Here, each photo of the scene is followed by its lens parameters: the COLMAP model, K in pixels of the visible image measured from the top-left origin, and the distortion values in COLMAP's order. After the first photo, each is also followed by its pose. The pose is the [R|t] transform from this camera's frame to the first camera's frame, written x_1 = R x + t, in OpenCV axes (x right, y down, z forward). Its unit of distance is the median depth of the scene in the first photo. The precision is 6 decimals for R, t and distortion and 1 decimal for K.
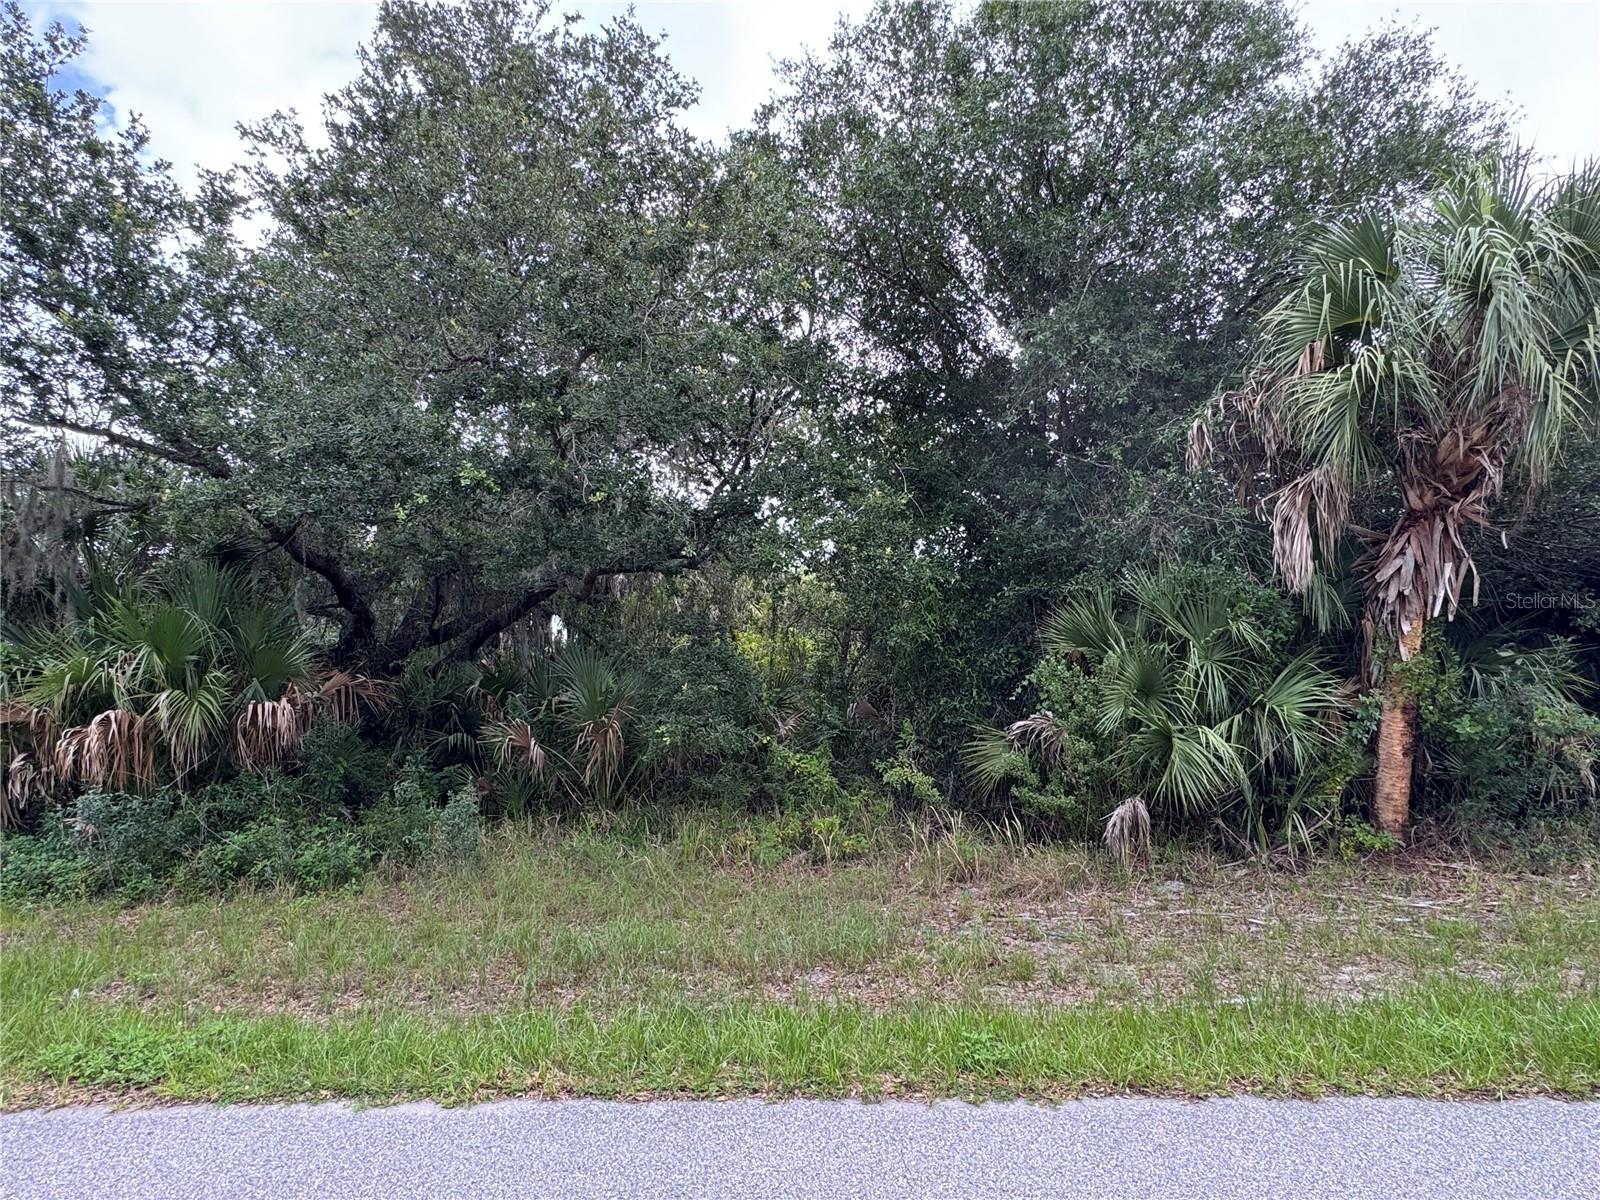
lens RADIAL K [[846.4, 0, 803.1], [0, 846.4, 603.2], [0, 0, 1]] dist [-0.004076, 0.000245]
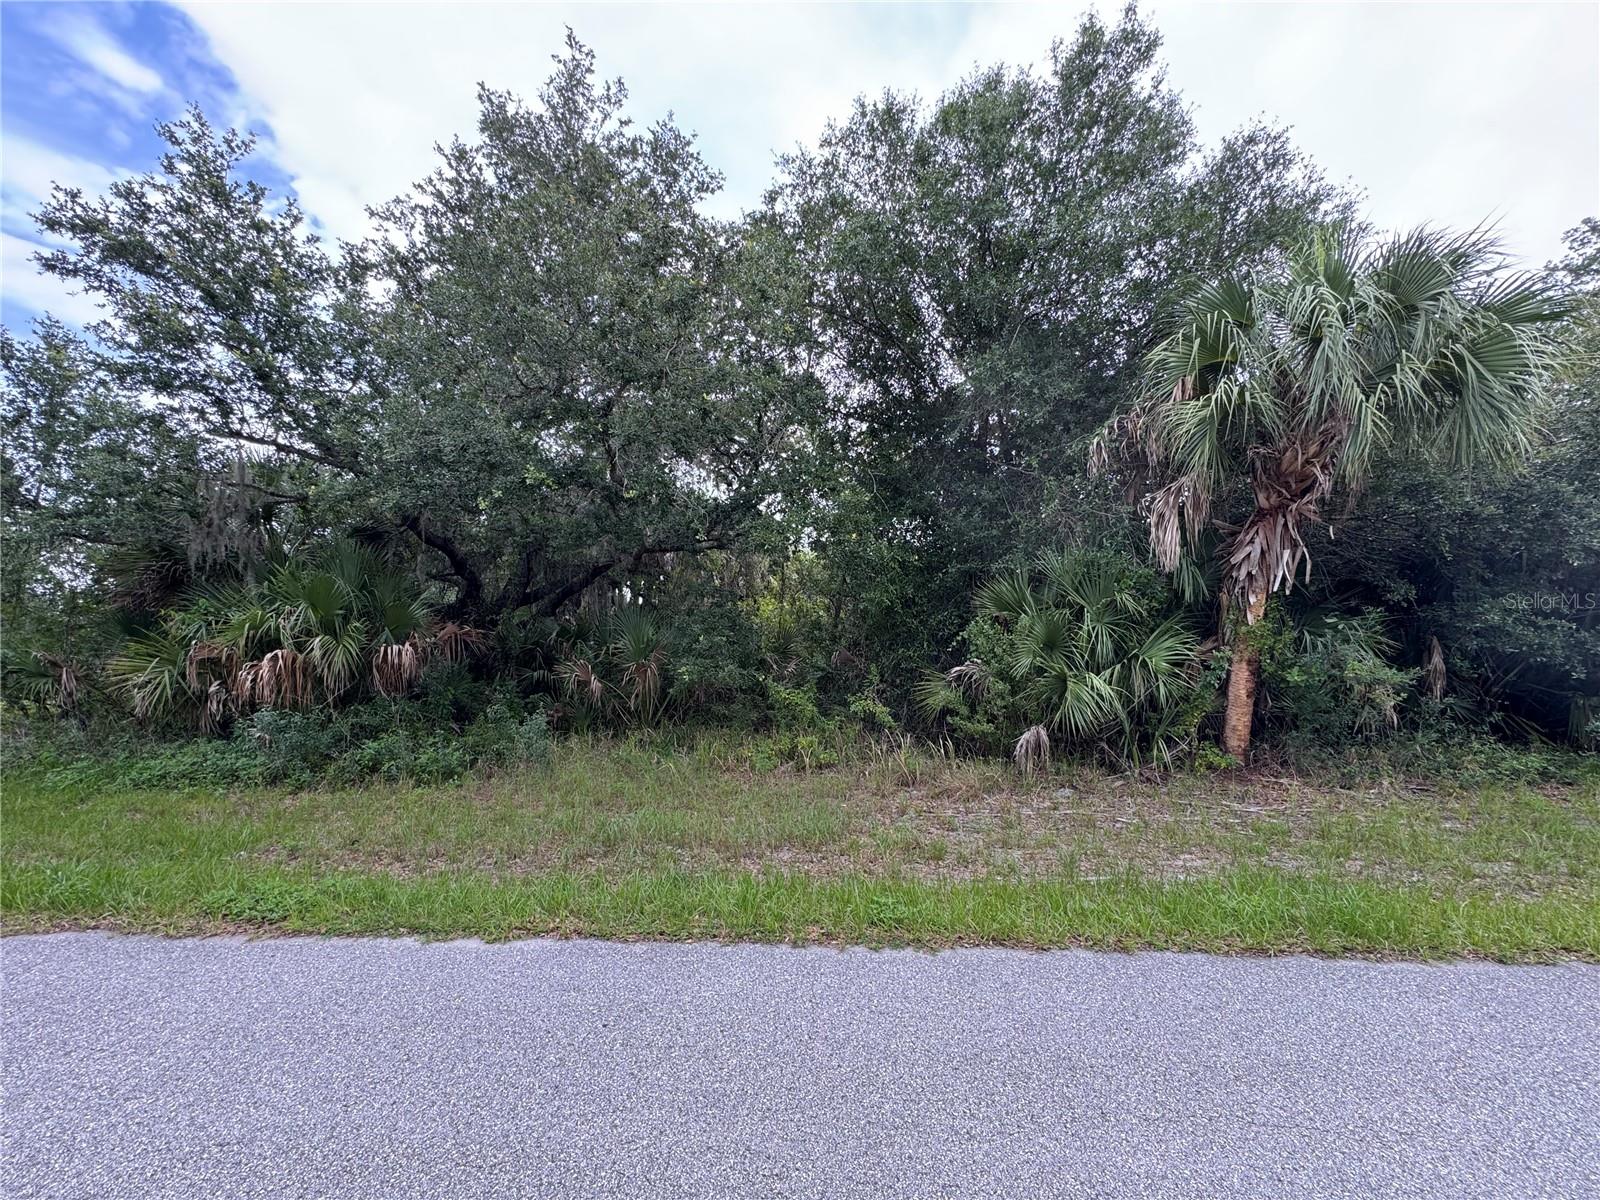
lens RADIAL K [[638.8, 0, 801.0], [0, 638.8, 600.7], [0, 0, 1]] dist [-0.004343, -0.000015]
pose [[0.999652, 0.011220, -0.023886, 0.041373], [-0.010292, 0.999201, 0.038619, 0.000310], [0.024300, -0.038360, 0.998968, 0.002614]]
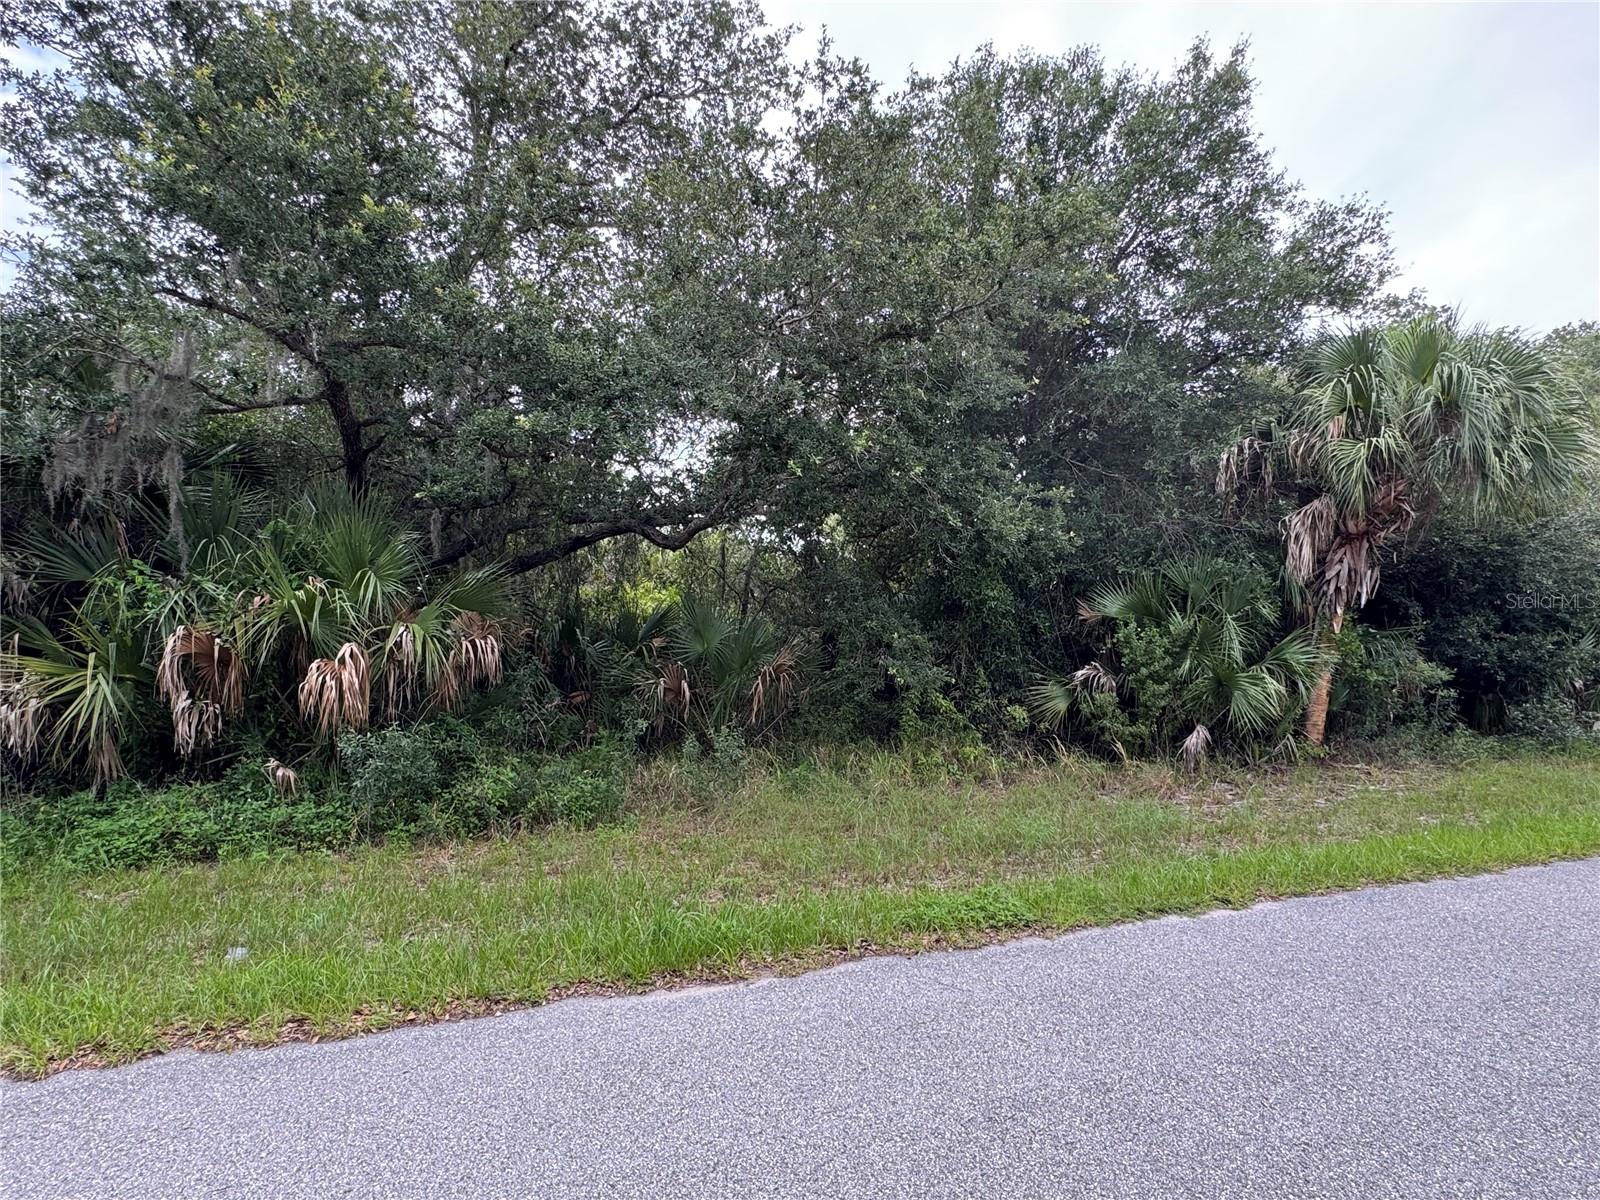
lens RADIAL K [[846.4, 0, 801.3], [0, 846.4, 597.2], [0, 0, 1]] dist [-0.004076, 0.000245]
pose [[0.926935, 0.045784, 0.372418, -0.714805], [-0.062404, 0.997515, 0.032691, 0.014600], [-0.369996, -0.053543, 0.927489, -0.036034]]
